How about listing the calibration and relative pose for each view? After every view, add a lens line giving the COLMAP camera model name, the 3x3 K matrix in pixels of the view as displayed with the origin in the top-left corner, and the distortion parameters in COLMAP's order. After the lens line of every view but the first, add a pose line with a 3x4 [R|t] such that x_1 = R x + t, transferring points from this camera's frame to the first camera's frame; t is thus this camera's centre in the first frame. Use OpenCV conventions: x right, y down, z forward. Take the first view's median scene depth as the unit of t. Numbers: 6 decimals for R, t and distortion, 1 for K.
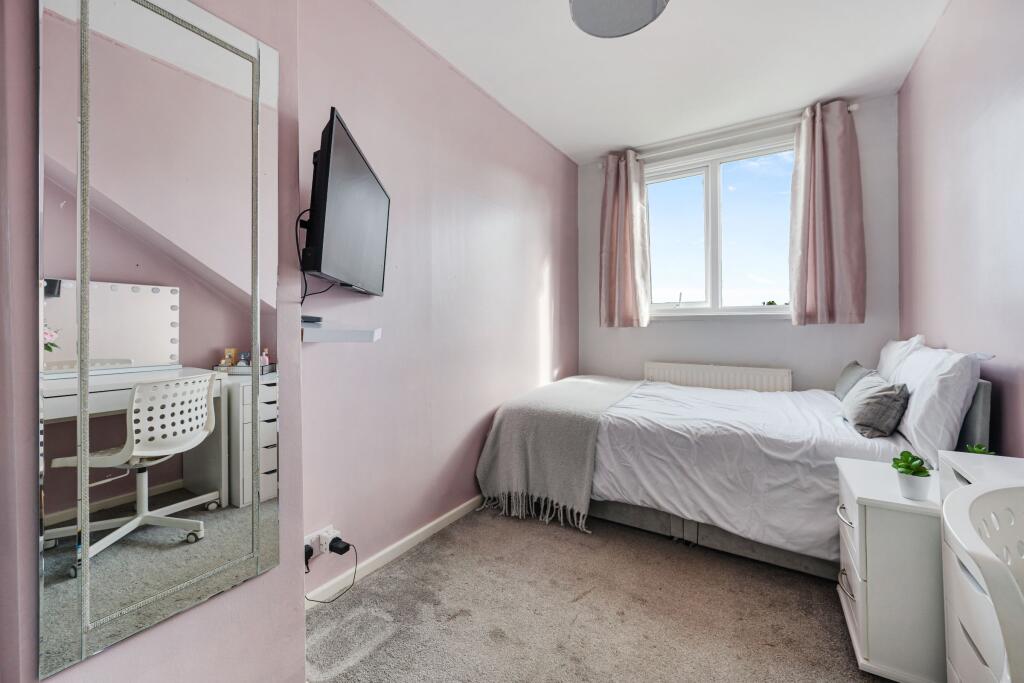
lens RADIAL K [[404.0, 0, 513.7], [0, 404.0, 330.5], [0, 0, 1]] dist [-0.000211, -0.000314]
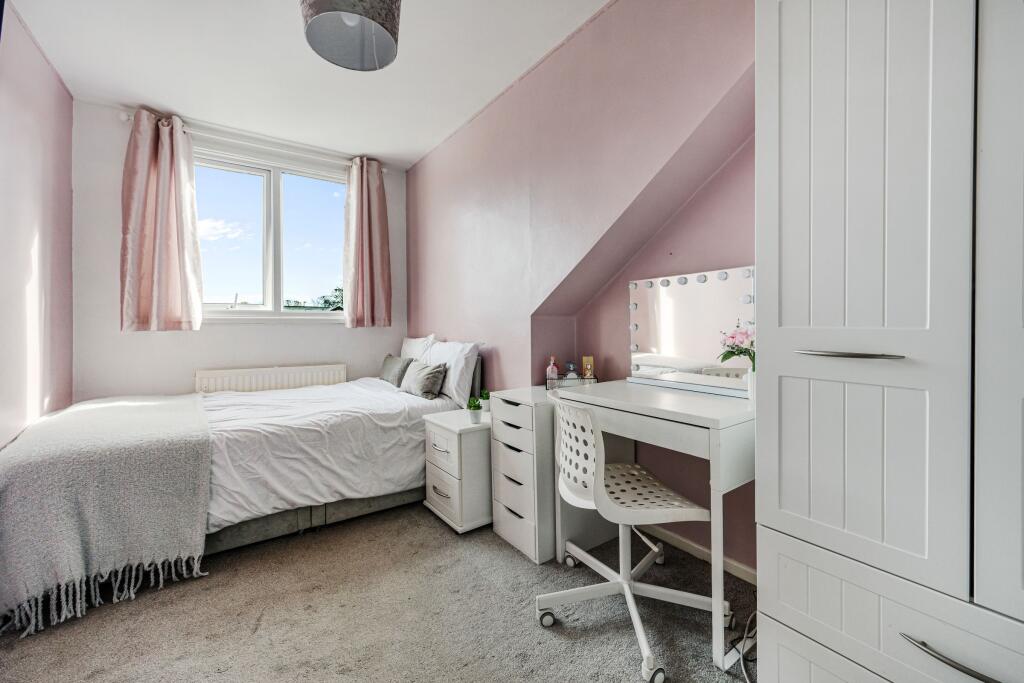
lens RADIAL K [[404.0, 0, 513.7], [0, 404.0, 330.5], [0, 0, 1]] dist [-0.000211, -0.000314]
pose [[0.389964, -0.007688, 0.920798, -0.341613], [0.015951, 0.999872, 0.001593, 0.001475], [-0.920692, 0.014066, 0.390037, 0.077976]]
